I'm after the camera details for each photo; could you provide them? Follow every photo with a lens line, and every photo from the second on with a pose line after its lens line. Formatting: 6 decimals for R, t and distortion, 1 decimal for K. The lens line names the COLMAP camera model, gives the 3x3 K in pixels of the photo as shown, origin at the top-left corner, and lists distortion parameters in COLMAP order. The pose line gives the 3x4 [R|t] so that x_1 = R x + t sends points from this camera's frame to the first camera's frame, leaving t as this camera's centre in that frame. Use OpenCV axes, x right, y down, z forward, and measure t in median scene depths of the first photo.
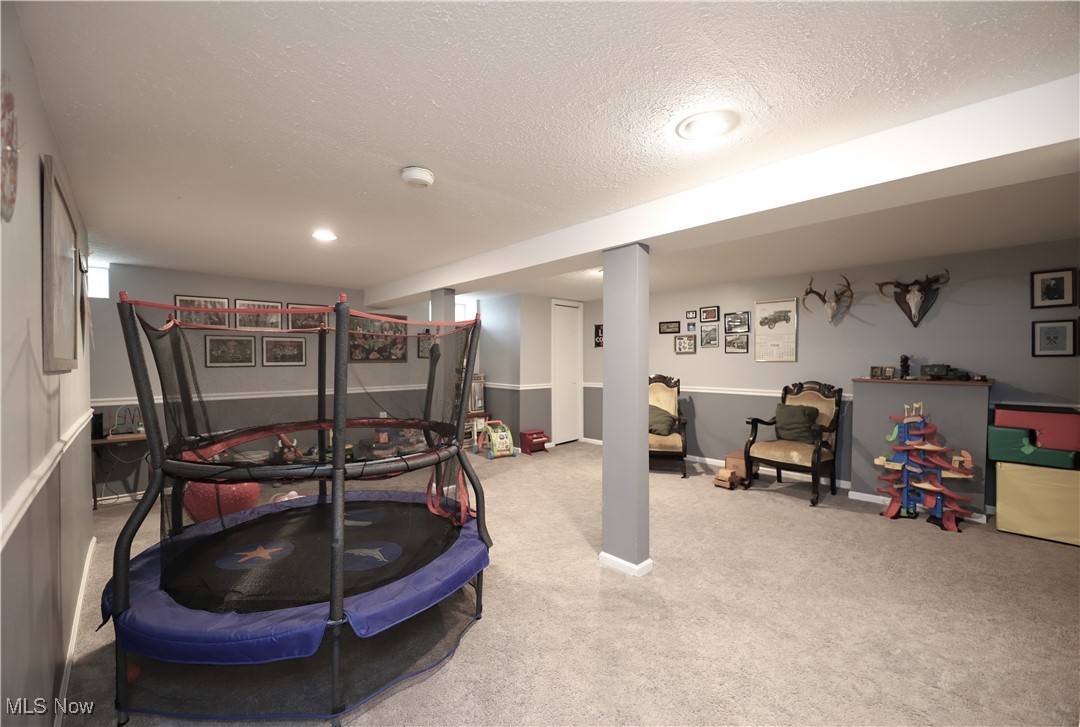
lens RADIAL K [[431.1, 0, 540.3], [0, 431.1, 361.4], [0, 0, 1]] dist [-0.000140, -0.000926]
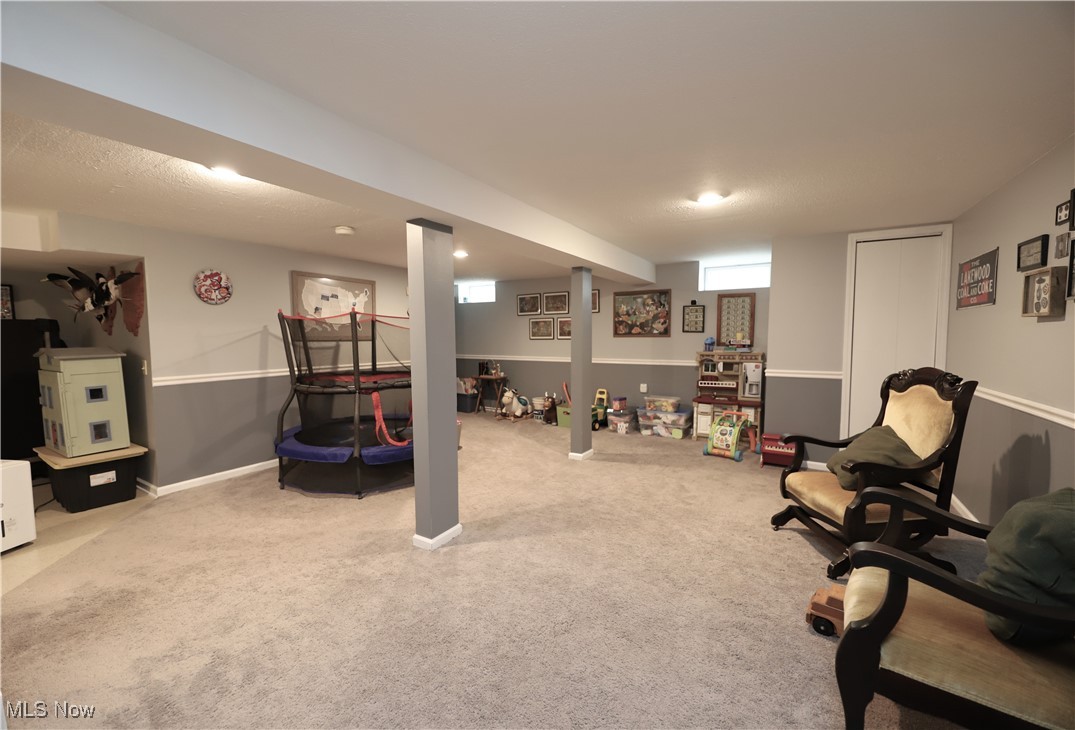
lens RADIAL K [[442.1, 0, 536.0], [0, 442.1, 366.0], [0, 0, 1]] dist [0.001712, -0.000009]
pose [[0.261406, 0.071565, -0.962572, 0.604340], [0.002418, 0.997196, 0.074796, -0.007843], [0.965226, -0.021879, 0.260500, 0.465146]]
